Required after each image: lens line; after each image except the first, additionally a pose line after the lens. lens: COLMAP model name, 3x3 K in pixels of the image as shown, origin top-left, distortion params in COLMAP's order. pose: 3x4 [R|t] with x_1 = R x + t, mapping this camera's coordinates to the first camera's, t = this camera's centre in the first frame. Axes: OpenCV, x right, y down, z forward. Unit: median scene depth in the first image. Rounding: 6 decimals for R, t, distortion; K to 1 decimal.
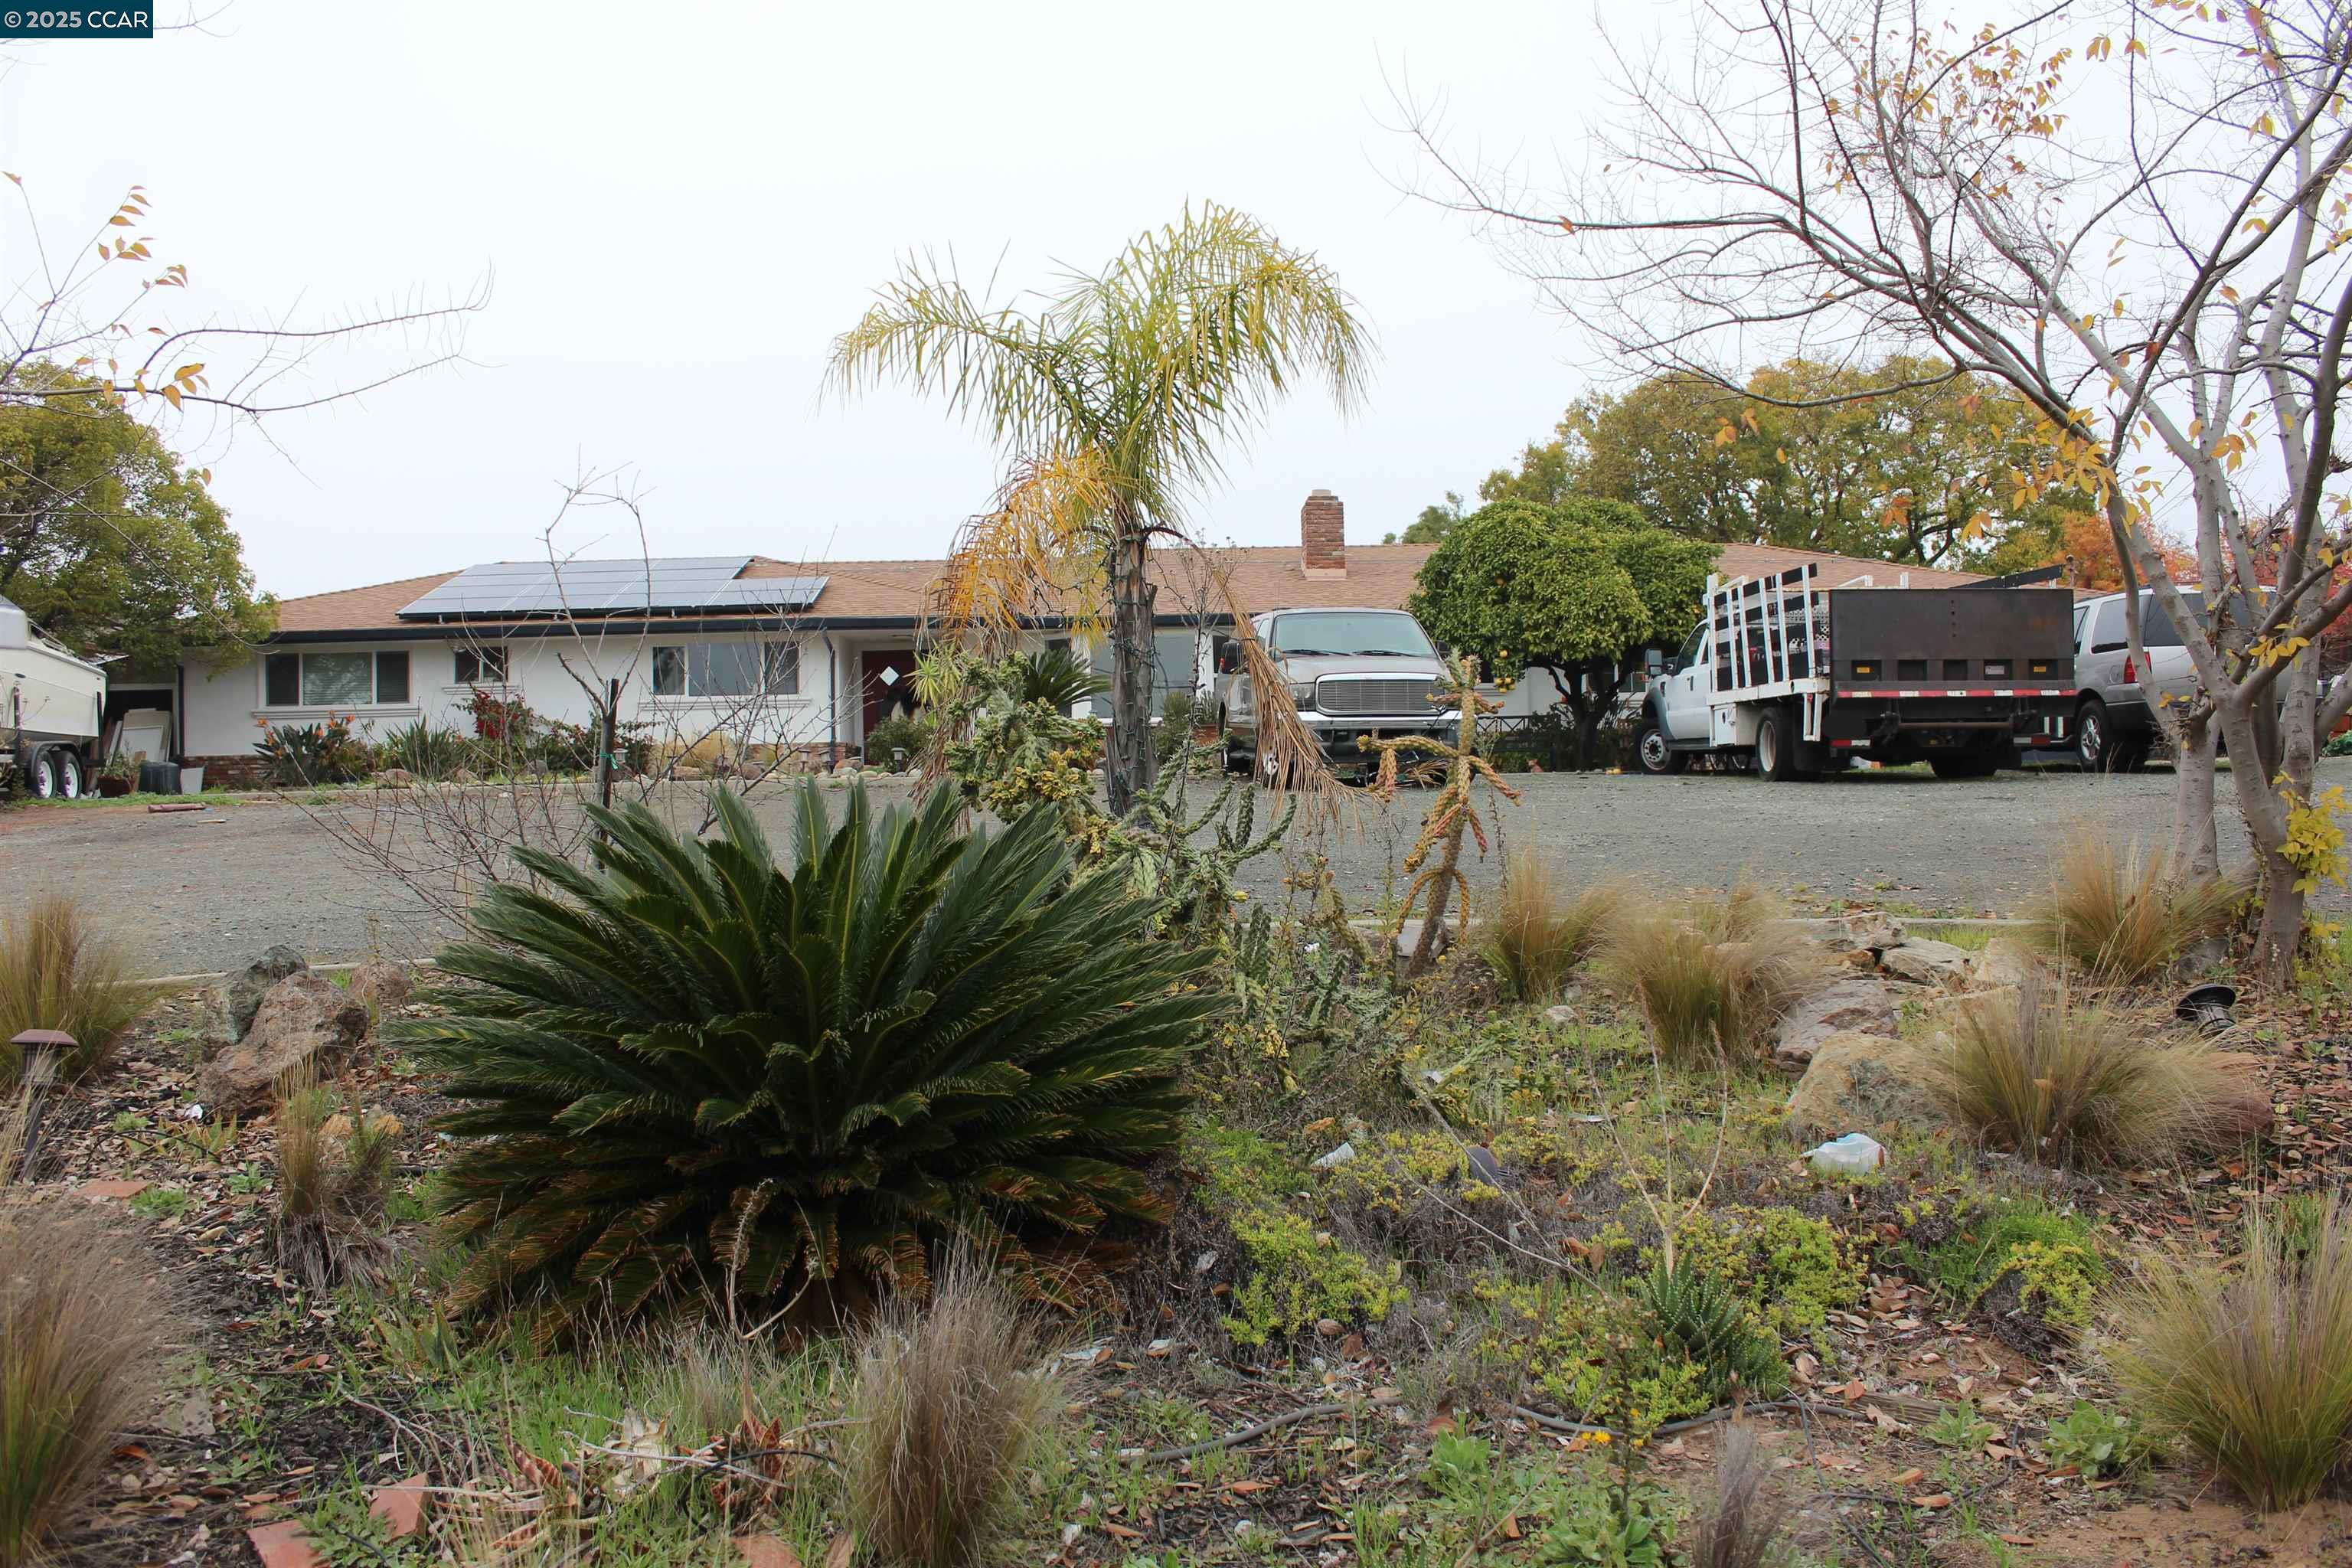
lens RADIAL K [[1962.3, 0, 1176.0], [0, 1962.3, 784.0], [0, 0, 1]] dist [-0.160972, 0.143243]
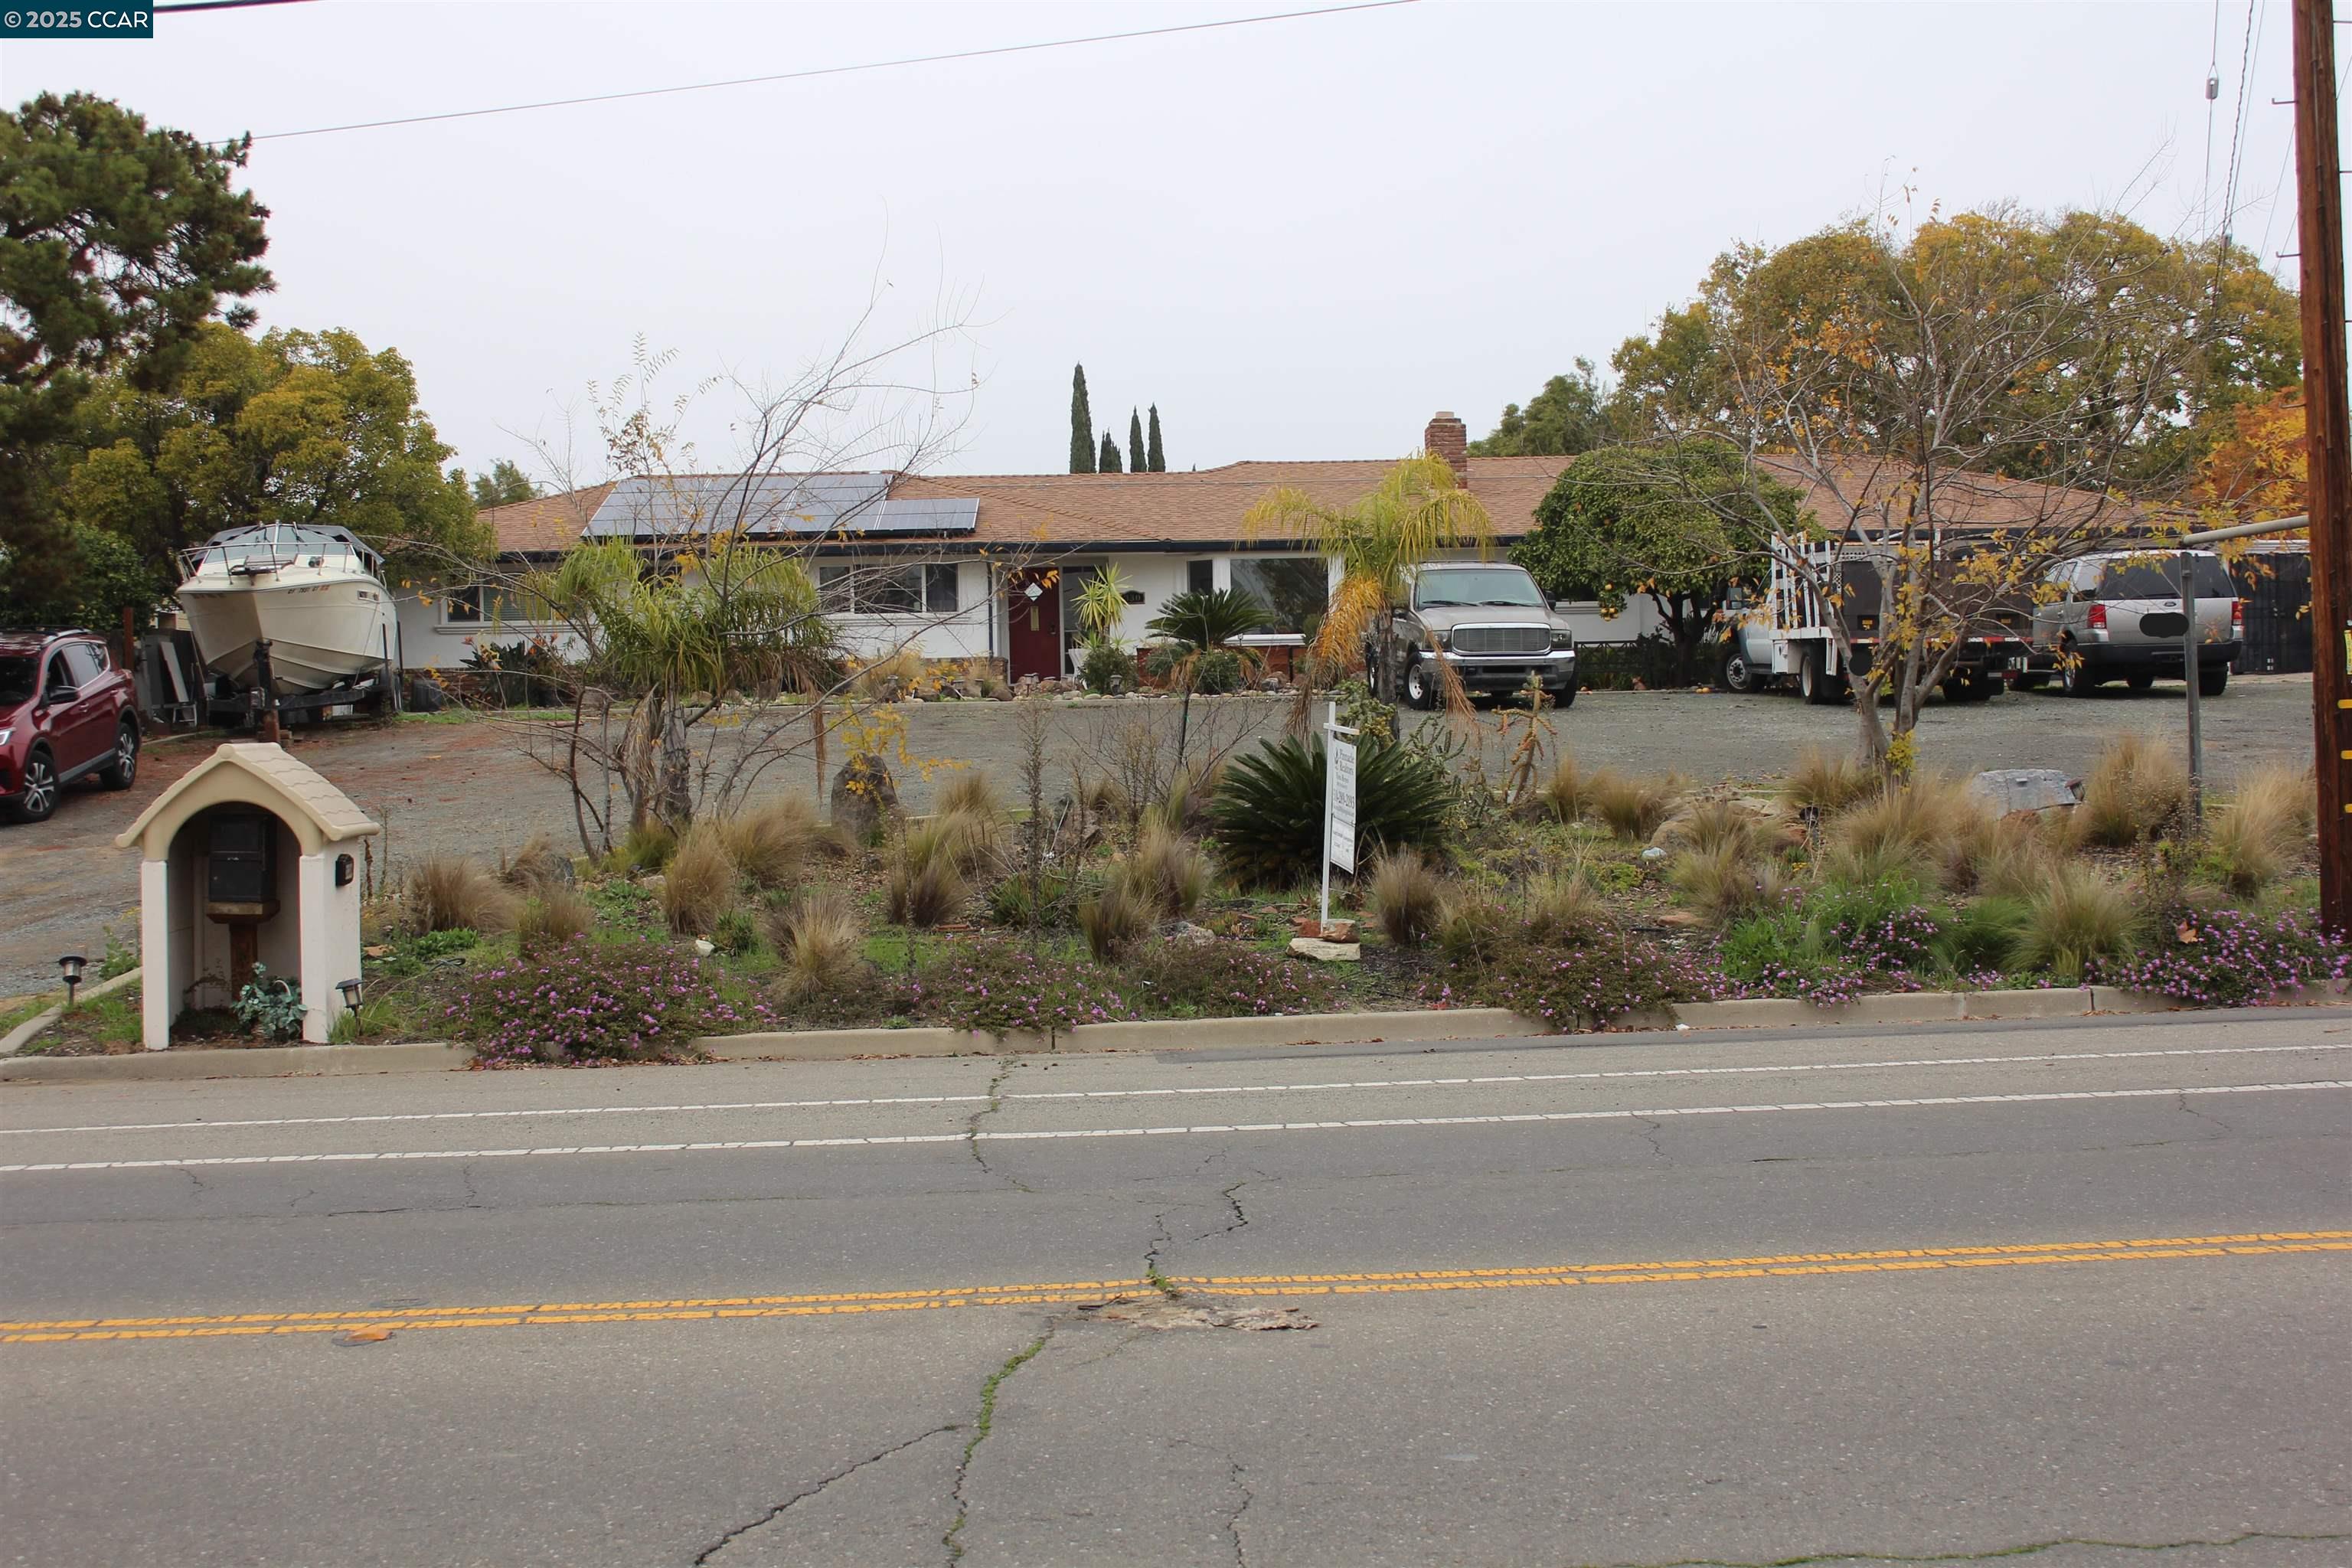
lens RADIAL K [[2821.7, 0, 1176.0], [0, 2821.7, 784.0], [0, 0, 1]] dist [-0.089527, -0.014005]
pose [[0.999950, 0.001493, -0.009923, -0.071436], [-0.001071, 0.999101, 0.042384, -0.021294], [0.009977, -0.042372, 0.999052, -0.676419]]
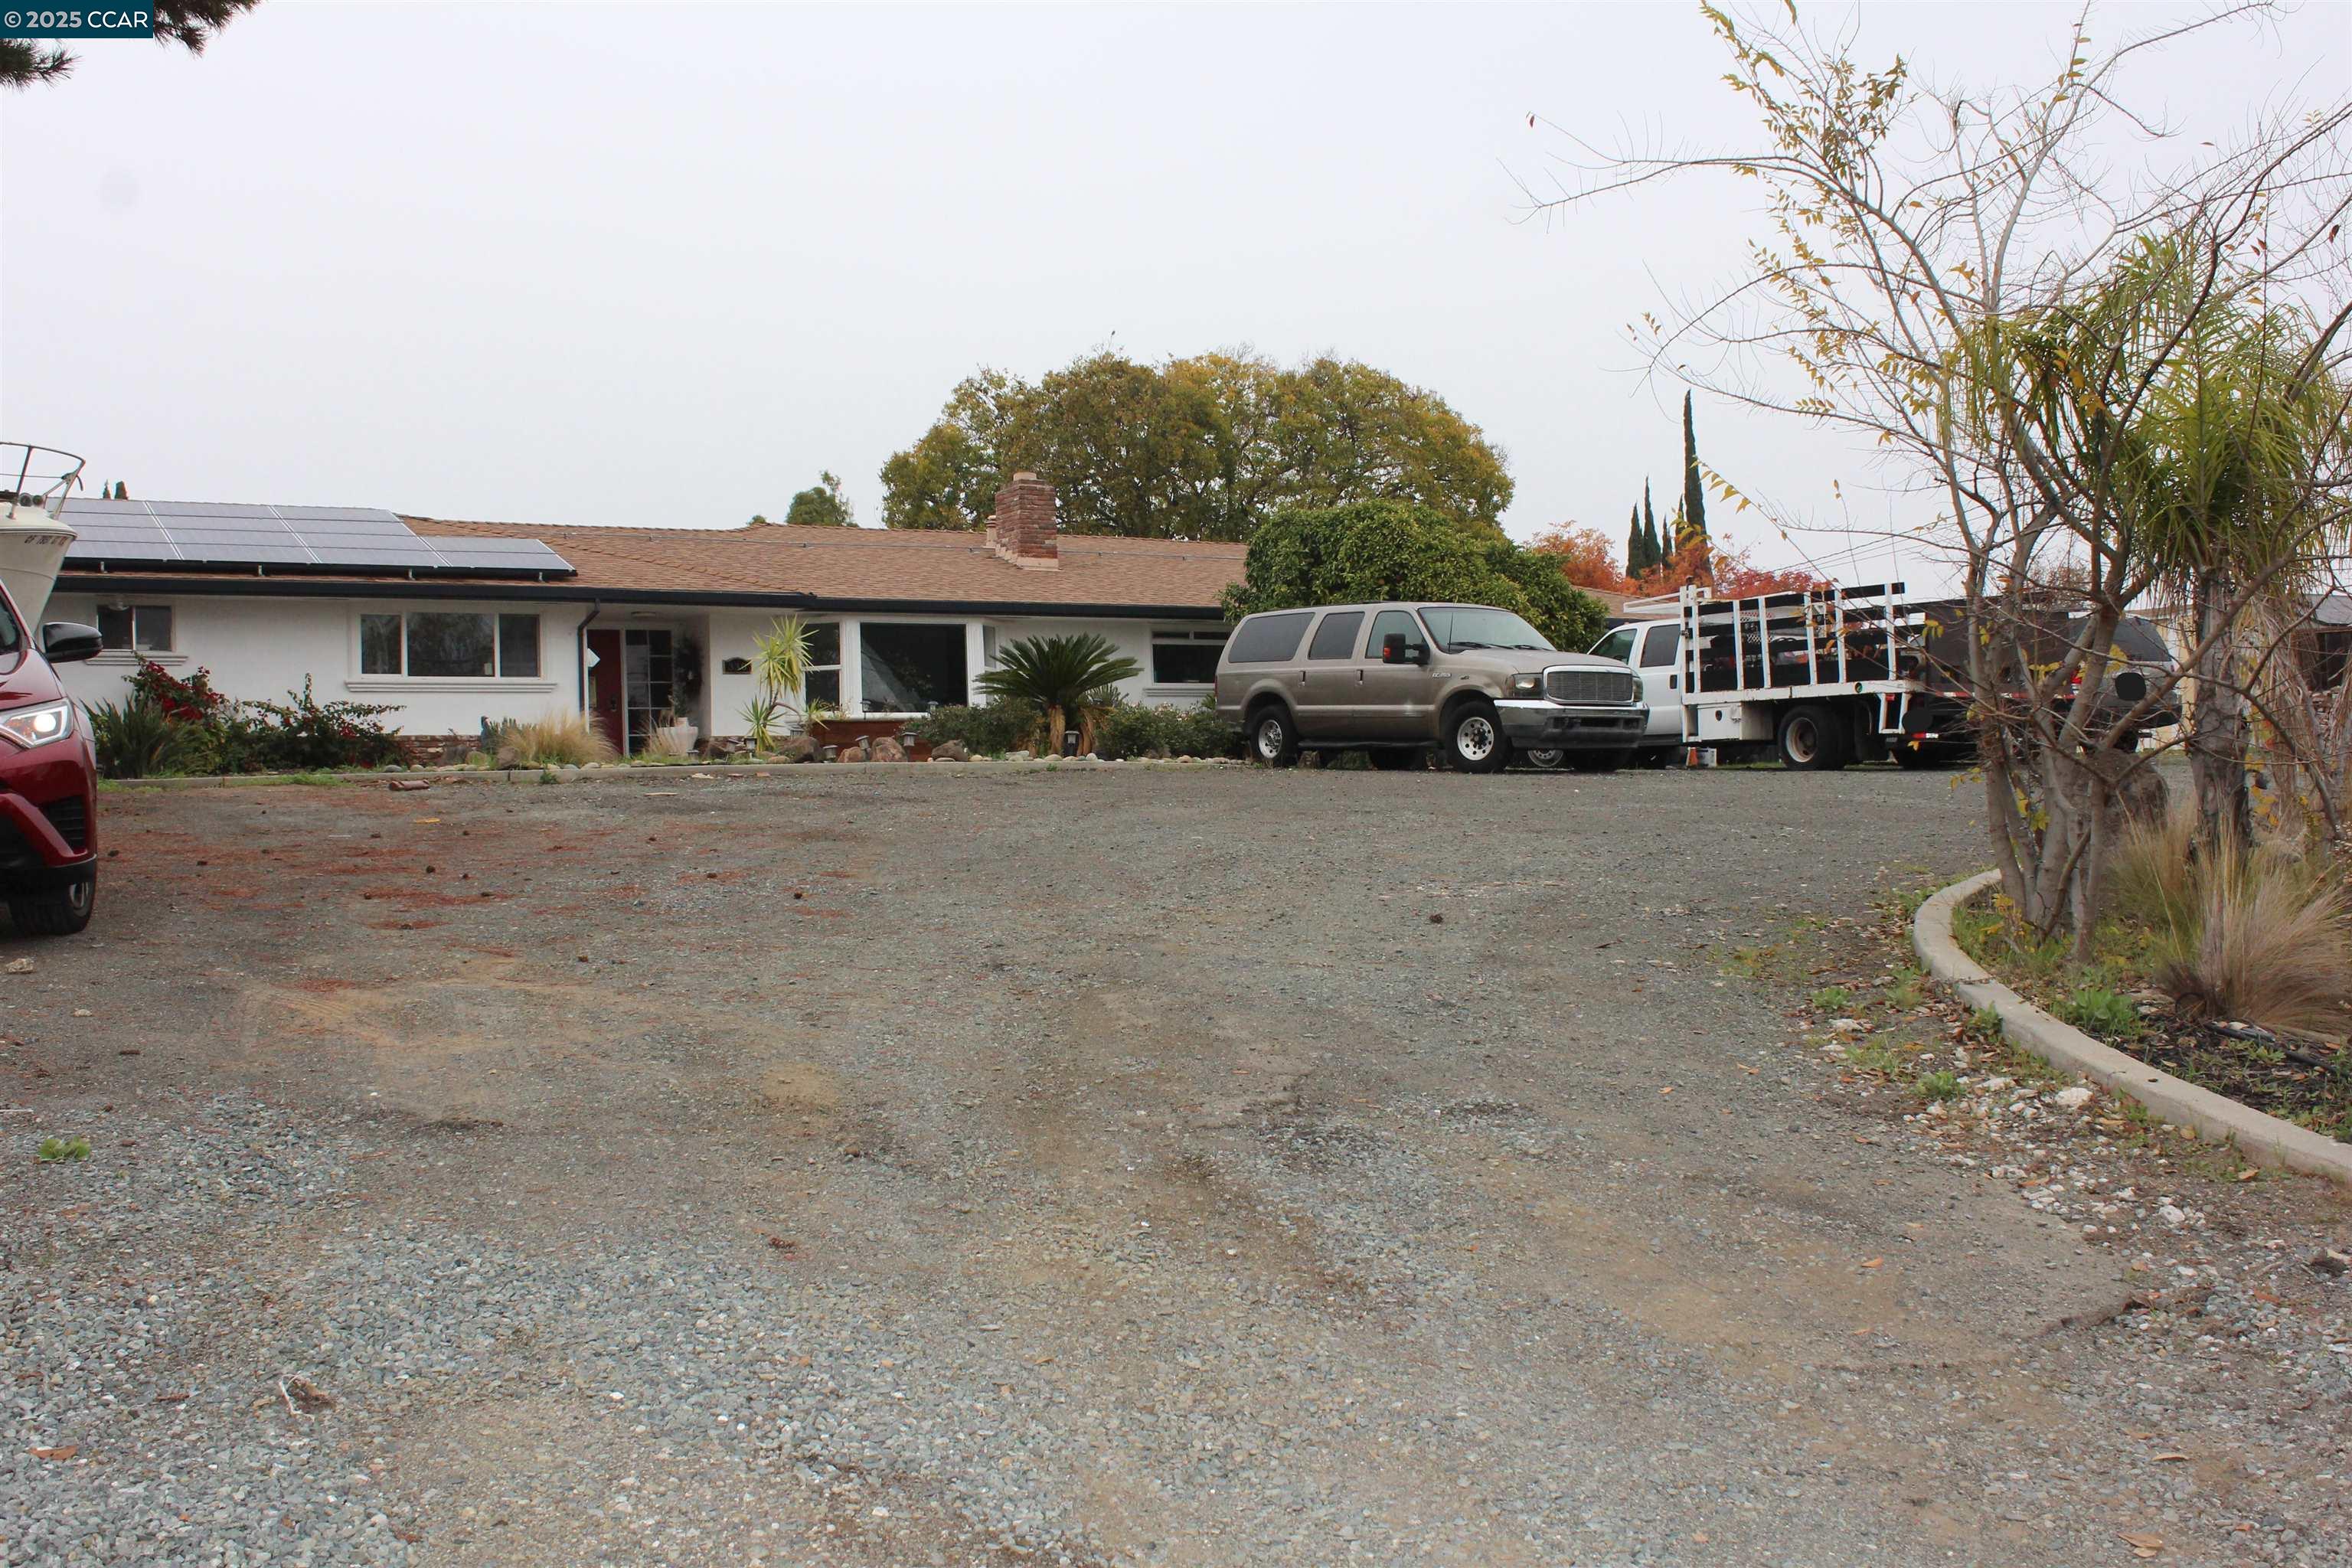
lens RADIAL K [[2359.6, 0, 1176.0], [0, 2359.6, 784.0], [0, 0, 1]] dist [-0.124273, 0.120151]
pose [[0.874938, 0.003868, 0.484219, -0.543207], [0.004176, 0.999871, -0.015534, 0.020773], [-0.484217, 0.015613, 0.874809, -0.018367]]
